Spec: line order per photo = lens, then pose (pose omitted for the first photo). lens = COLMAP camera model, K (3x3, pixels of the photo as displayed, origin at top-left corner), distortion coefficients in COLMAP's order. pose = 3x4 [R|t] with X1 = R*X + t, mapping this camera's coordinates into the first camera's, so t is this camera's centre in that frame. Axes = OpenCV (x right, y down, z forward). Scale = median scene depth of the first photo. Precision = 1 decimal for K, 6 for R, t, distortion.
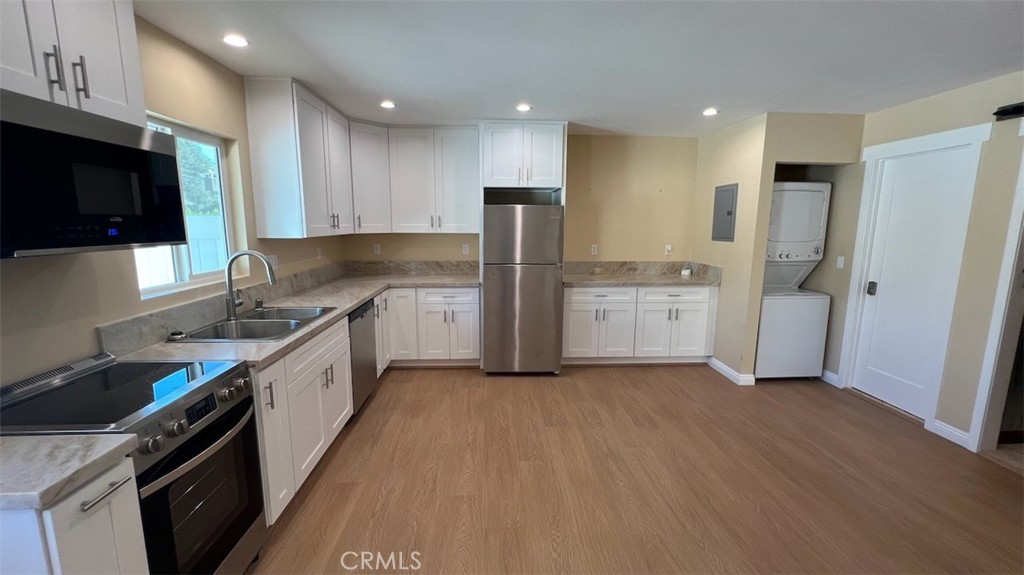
lens RADIAL K [[407.3, 0, 512.8], [0, 407.3, 285.1], [0, 0, 1]] dist [0.000733, 0.000392]
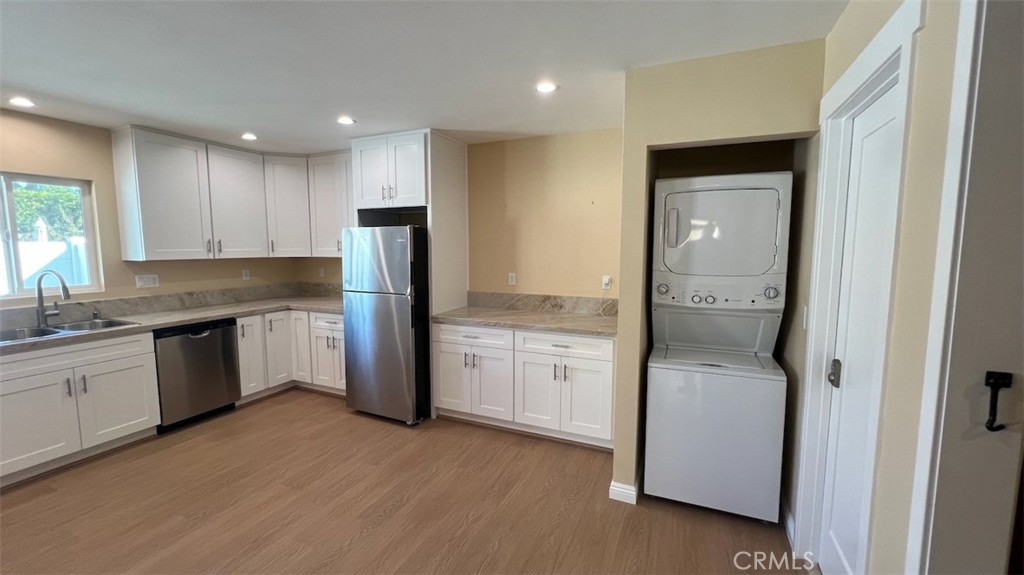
lens RADIAL K [[407.3, 0, 511.1], [0, 407.3, 287.3], [0, 0, 1]] dist [0.000733, 0.000392]
pose [[0.889319, 0.039642, -0.455566, 0.651128], [-0.064134, 0.997201, -0.038423, -0.044951], [0.452768, 0.063387, 0.889372, 0.321337]]
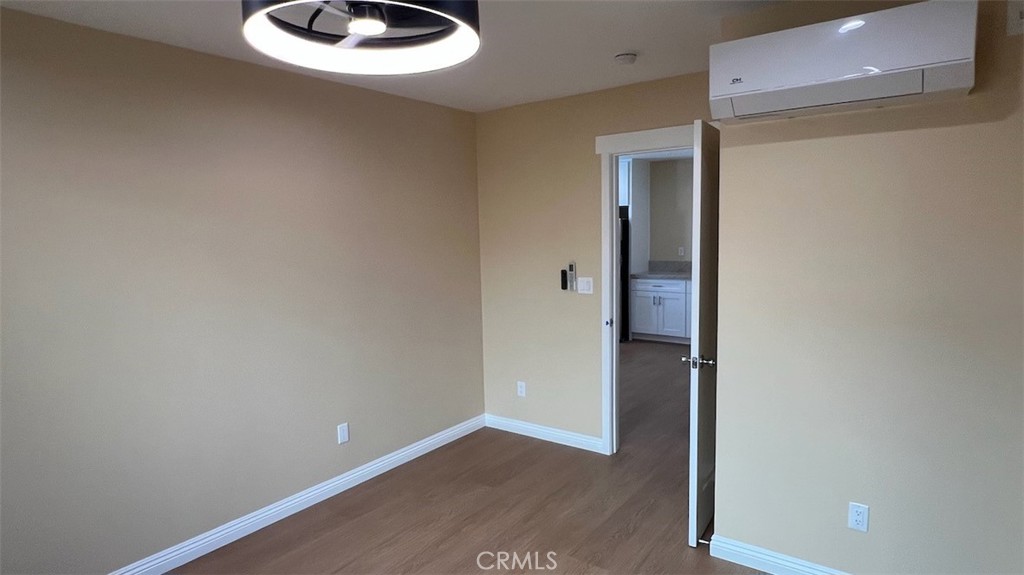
lens RADIAL K [[571.8, 0, 509.8], [0, 571.8, 293.5], [0, 0, 1]] dist [-0.002606, 0.003097]
pose [[0.770607, 0.049056, -0.635420, 1.019410], [-0.066944, 0.997748, -0.004158, 0.089629], [0.633785, 0.045742, 0.772156, -0.709019]]
